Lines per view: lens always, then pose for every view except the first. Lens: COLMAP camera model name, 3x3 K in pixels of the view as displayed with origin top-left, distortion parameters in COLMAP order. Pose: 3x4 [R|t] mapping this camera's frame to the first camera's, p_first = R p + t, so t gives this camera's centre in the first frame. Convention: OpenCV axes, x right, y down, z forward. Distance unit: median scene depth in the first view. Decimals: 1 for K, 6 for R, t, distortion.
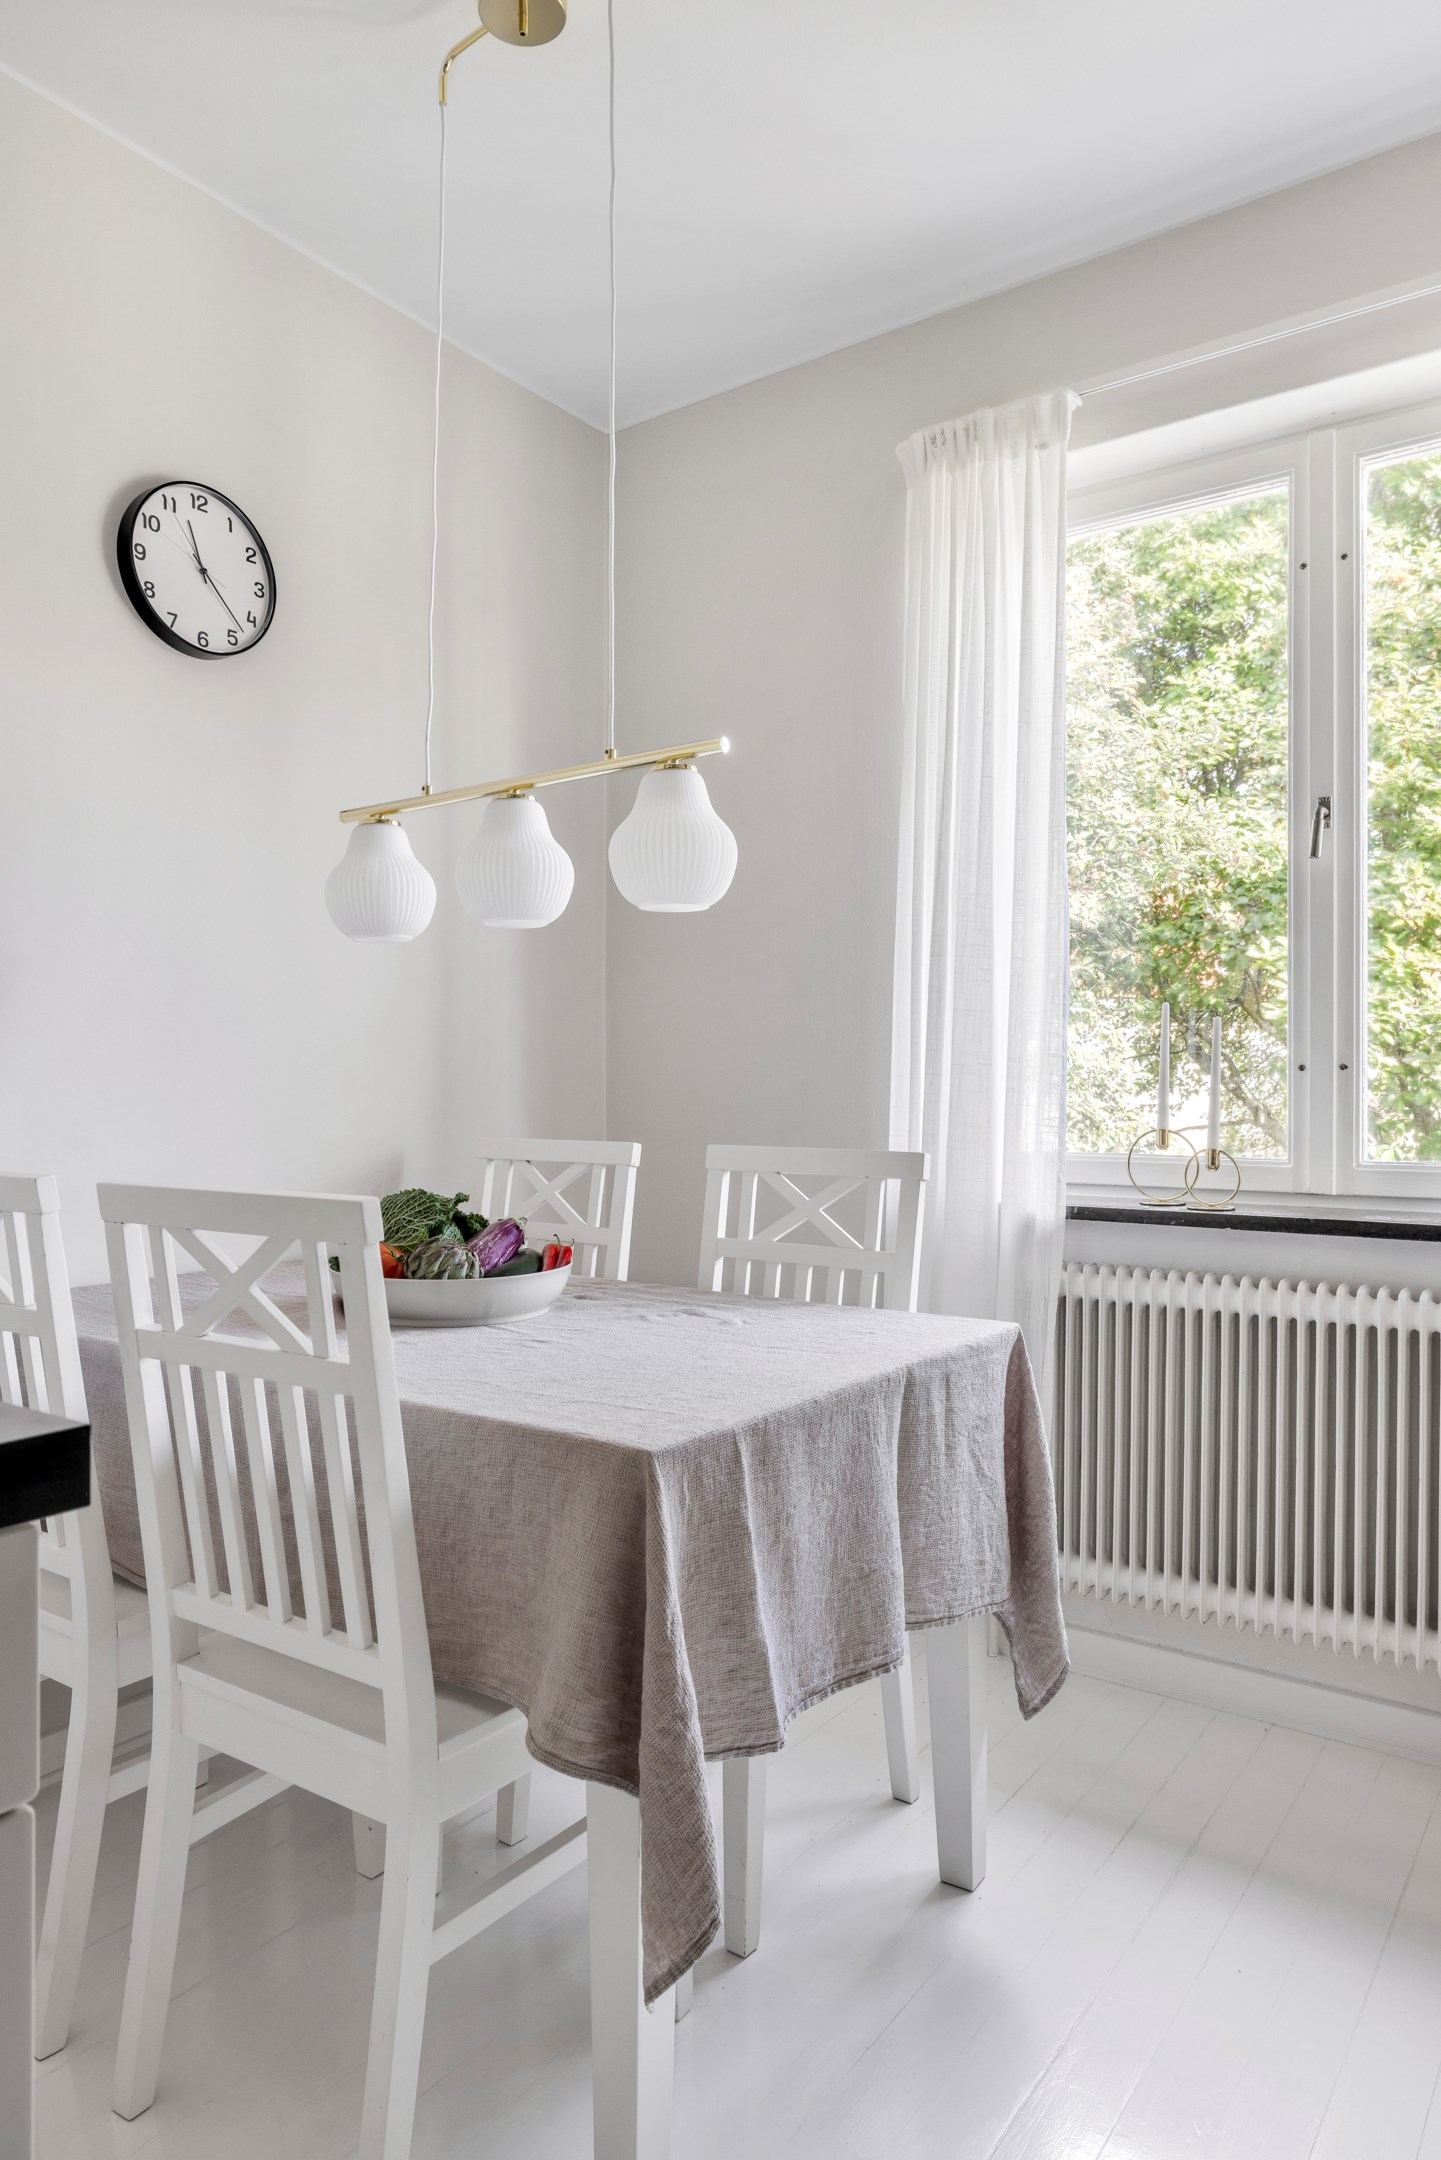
lens RADIAL K [[1359.7, 0, 722.6], [0, 1359.7, 1088.1], [0, 0, 1]] dist [-0.002810, -0.000032]
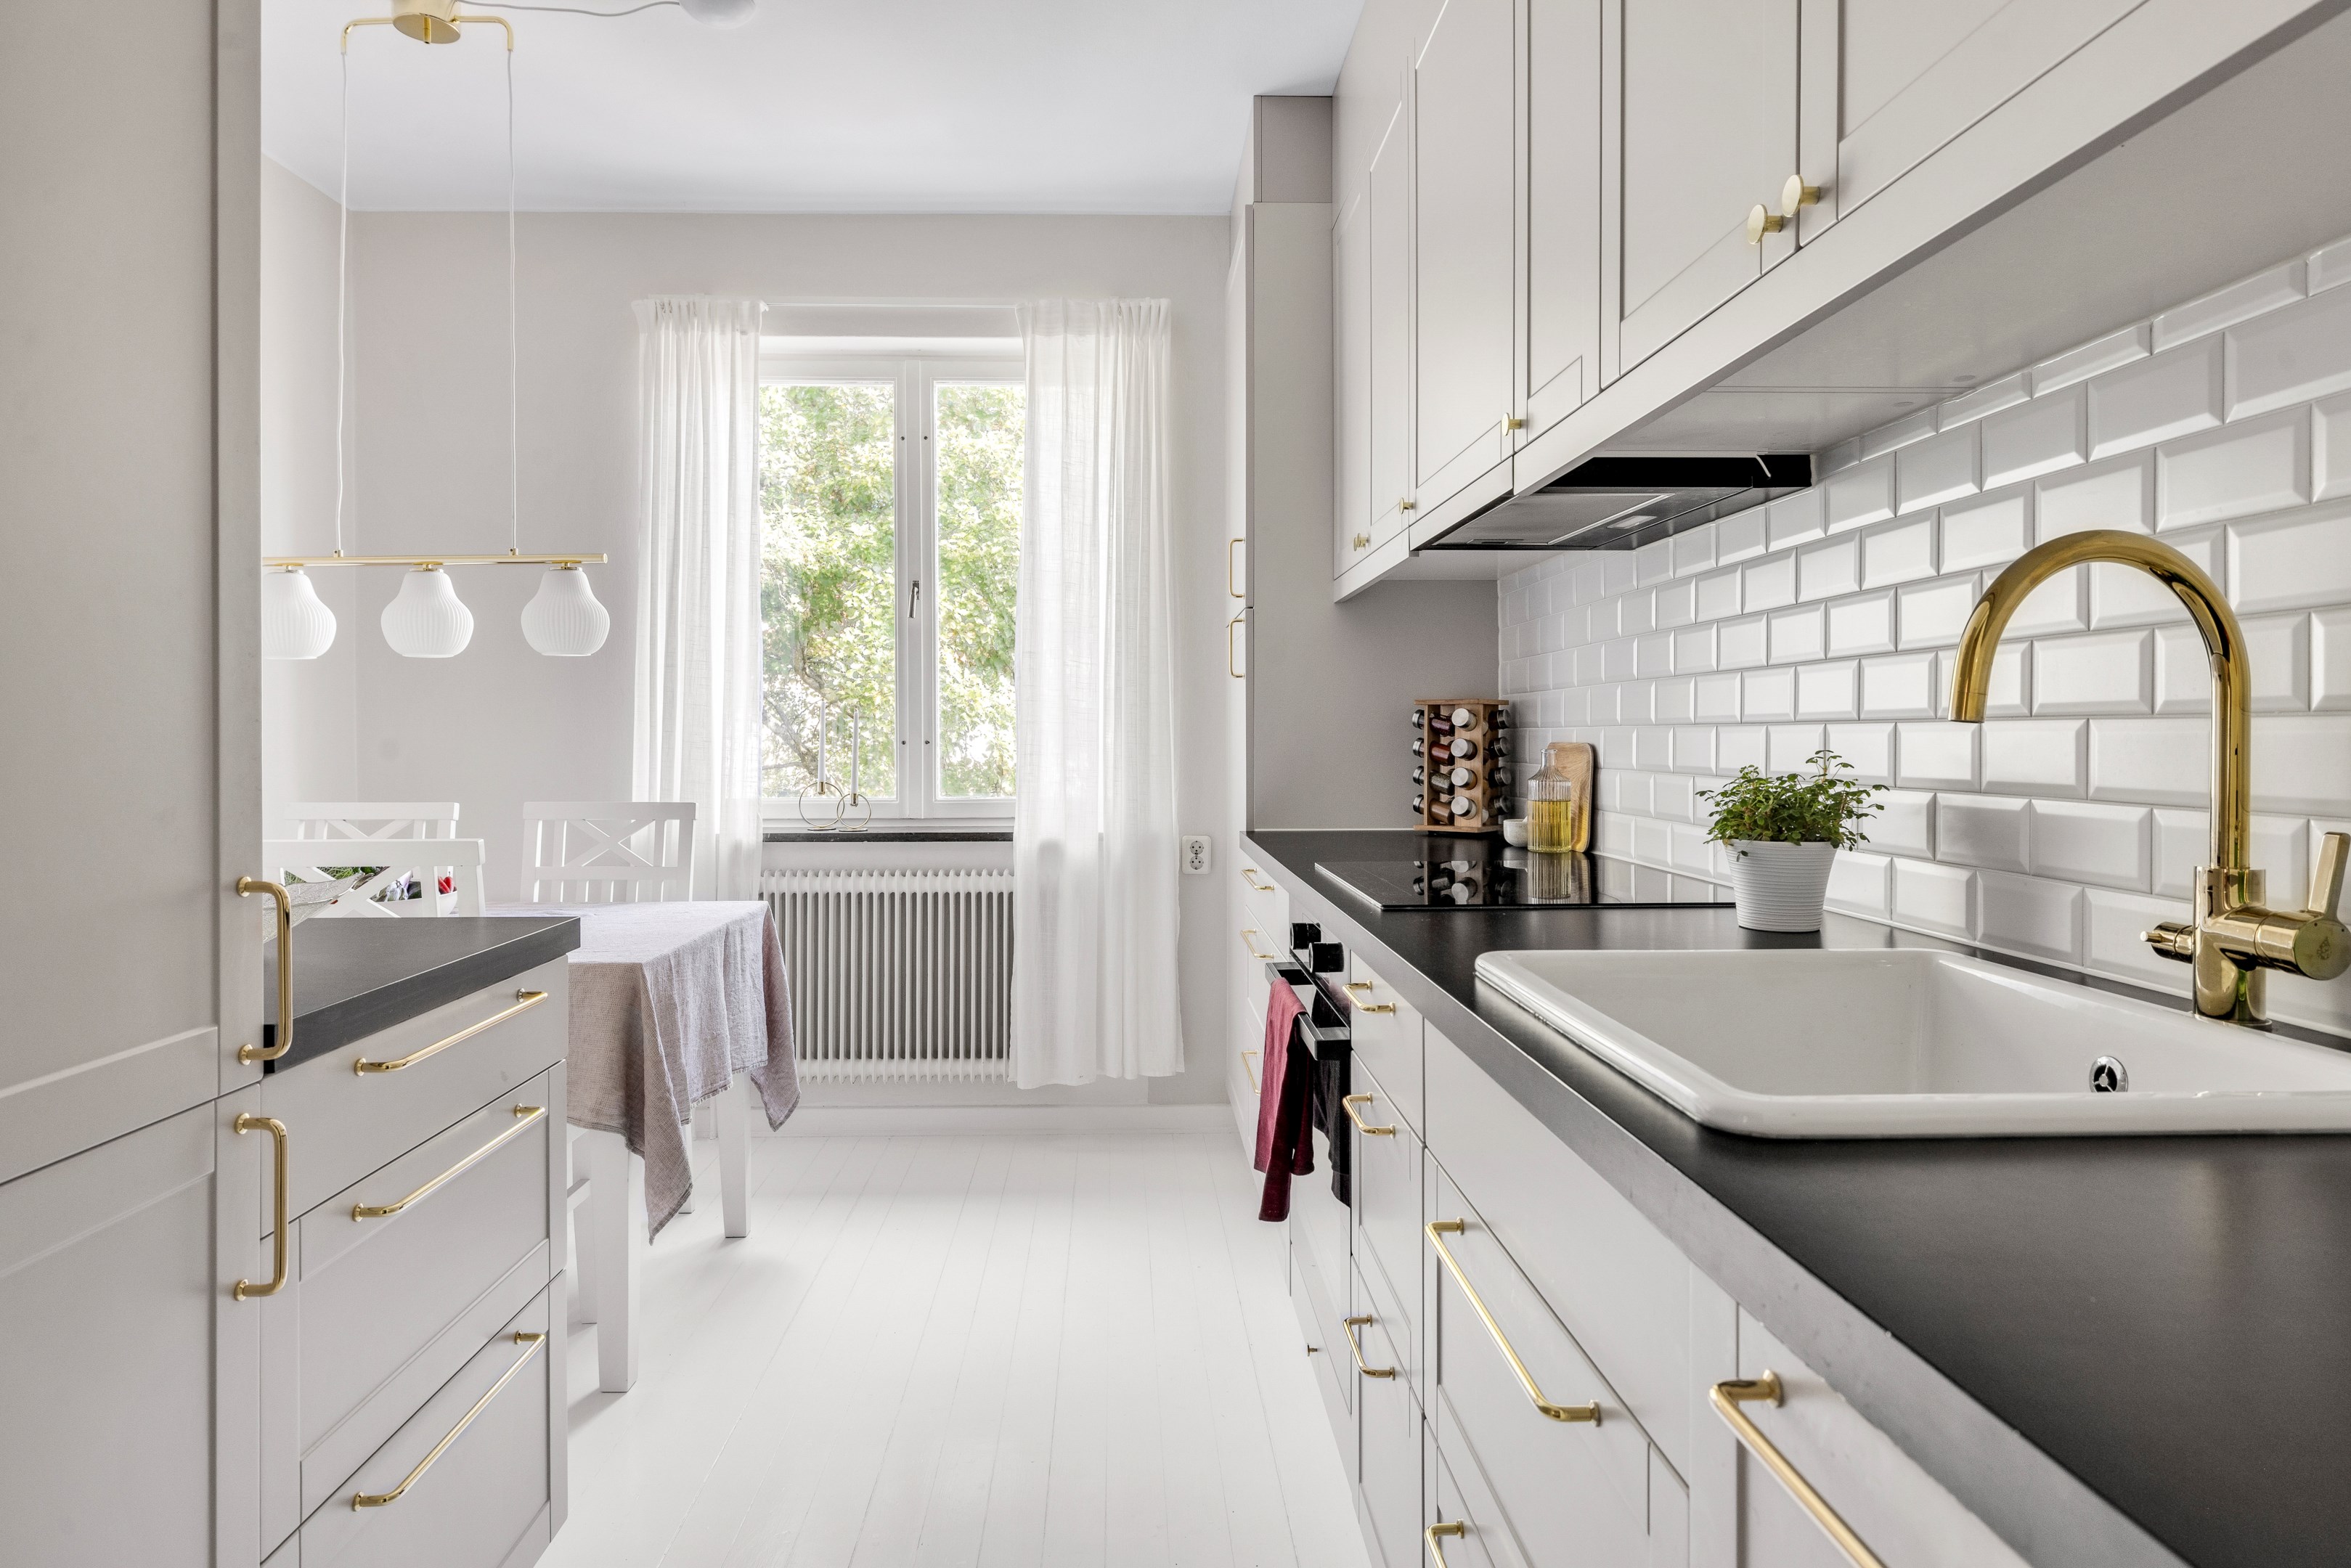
lens RADIAL K [[1317.5, 0, 1170.6], [0, 1317.5, 738.6], [0, 0, 1]] dist [0.001044, 0.000139]
pose [[0.789077, -0.006861, 0.614256, -0.309379], [0.003304, 0.999971, 0.006925, -0.030815], [-0.614285, -0.003435, 0.789077, -0.475460]]
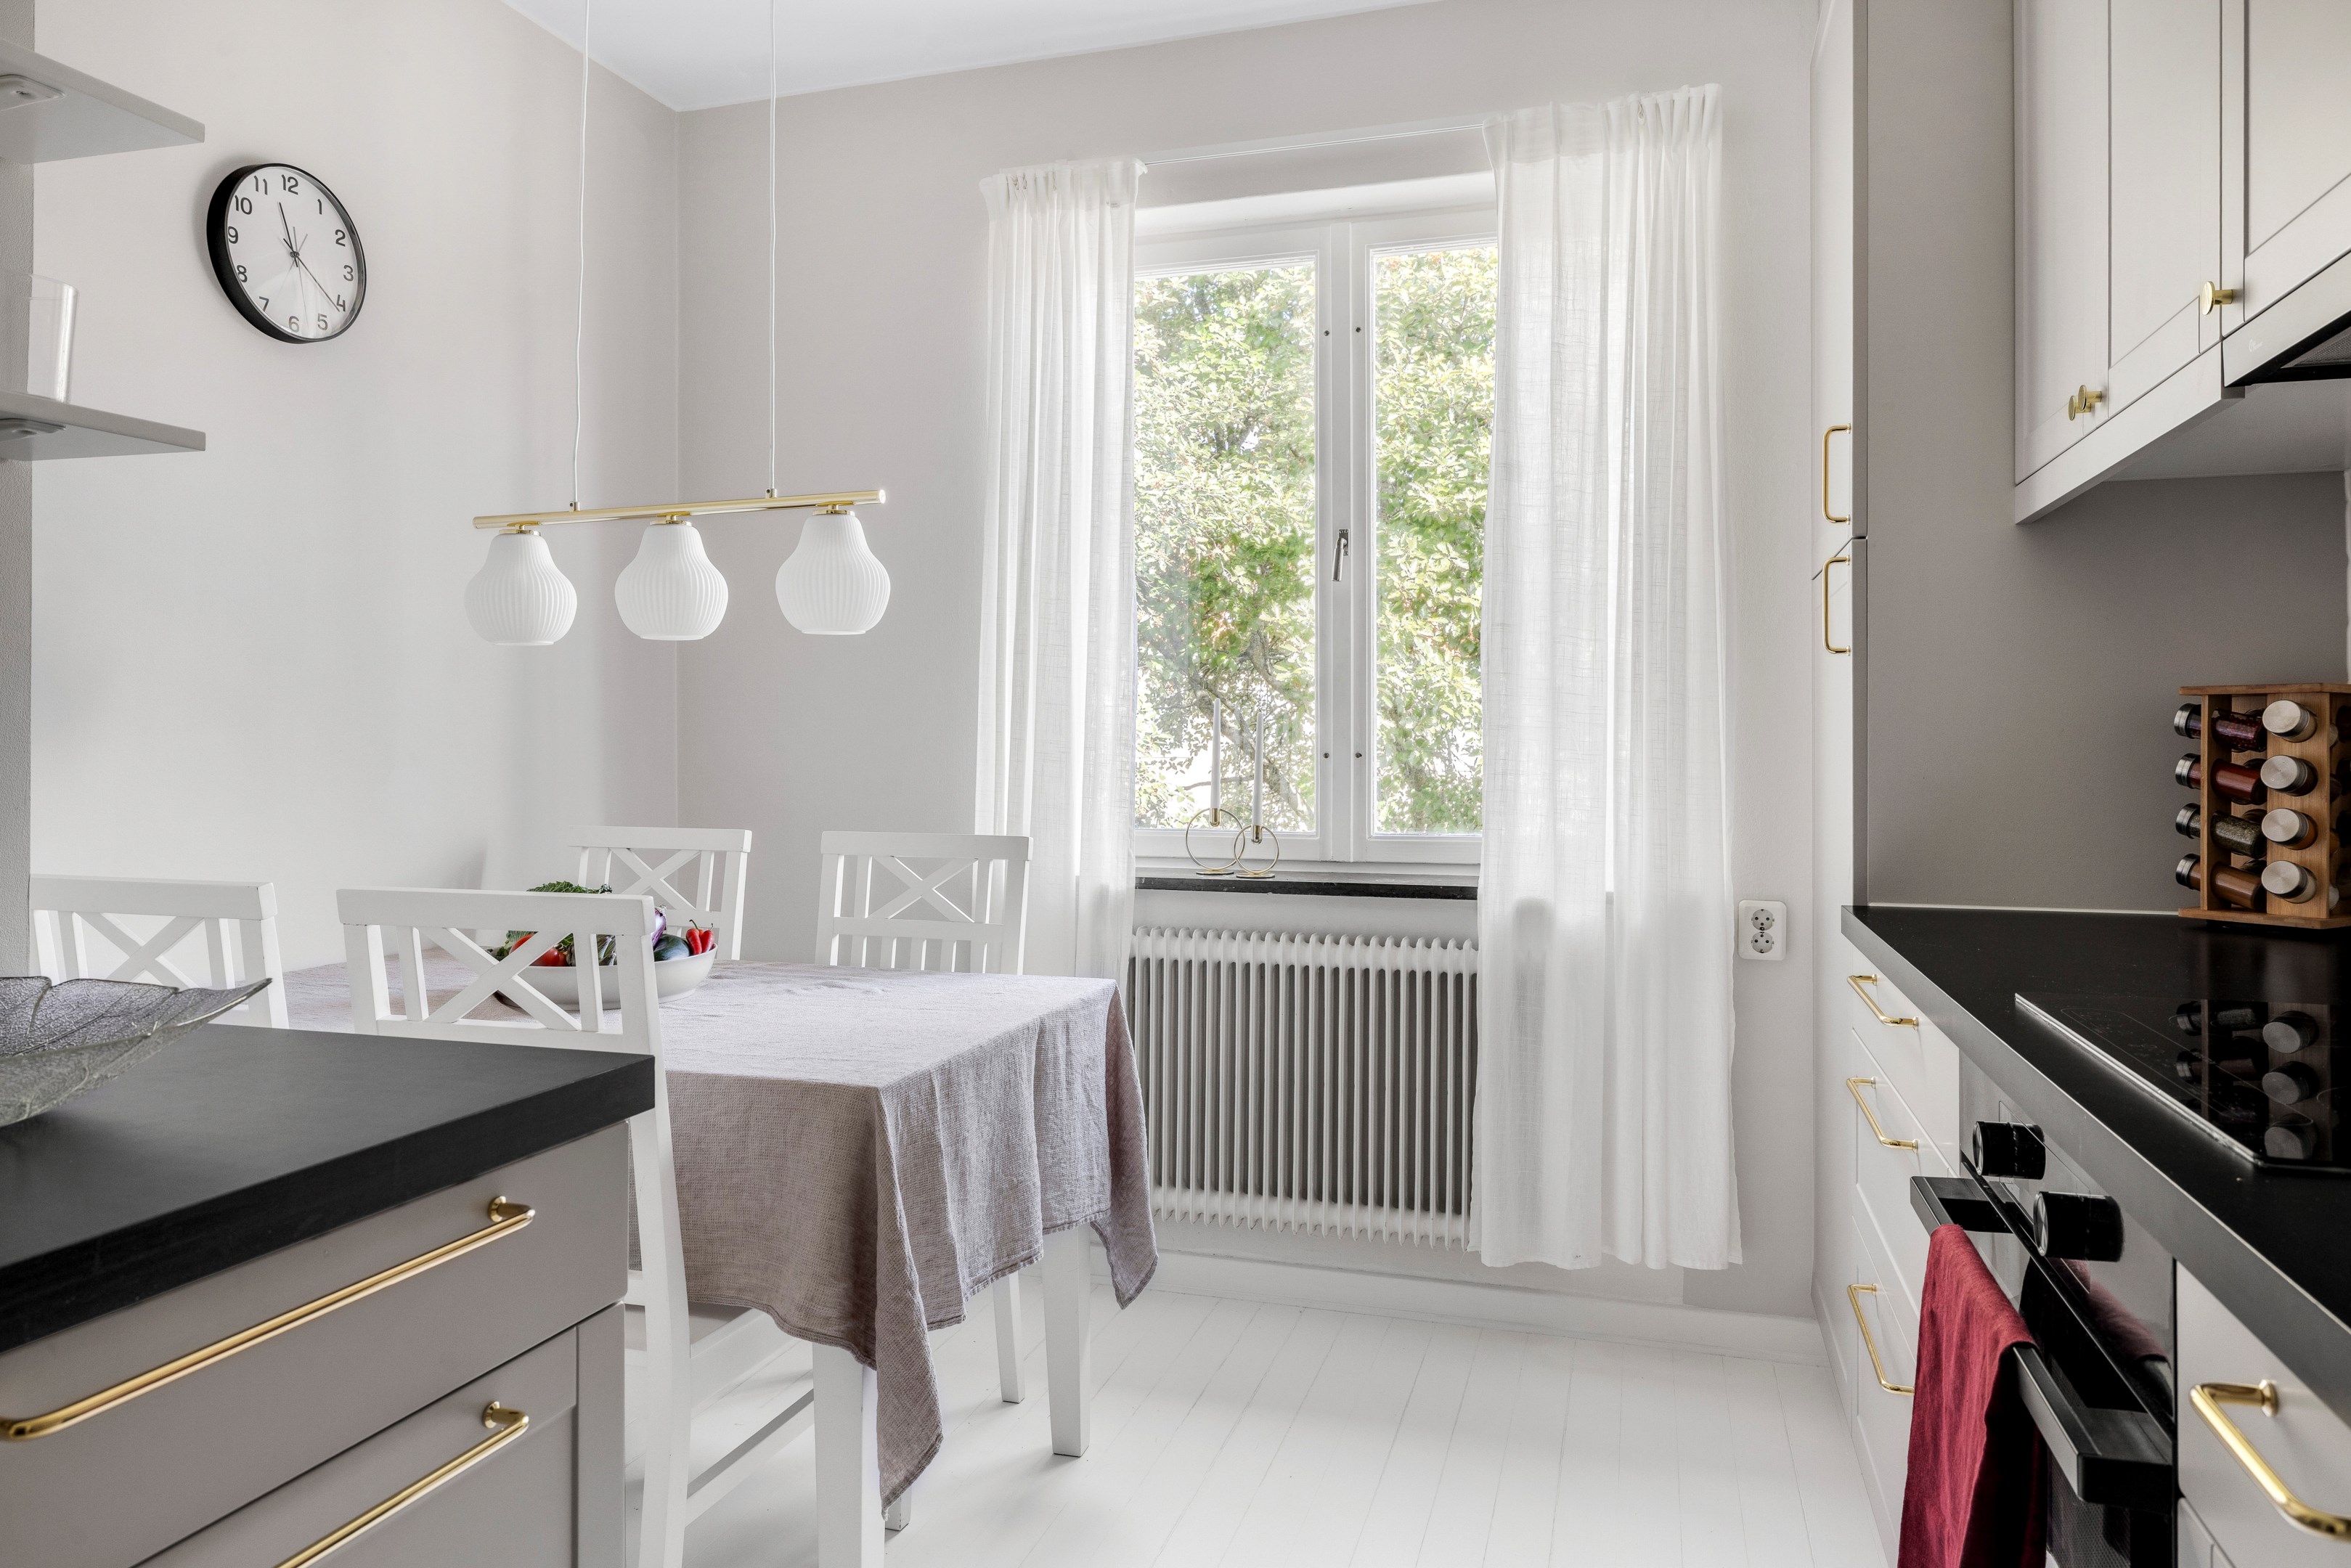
lens RADIAL K [[1527.3, 0, 1178.1], [0, 1527.3, 735.3], [0, 0, 1]] dist [-0.002680, -0.001052]
pose [[0.948511, -0.000448, 0.316744, -0.122321], [0.001021, 0.999998, -0.001644, -0.031234], [-0.316742, 0.001883, 0.948510, -0.230881]]
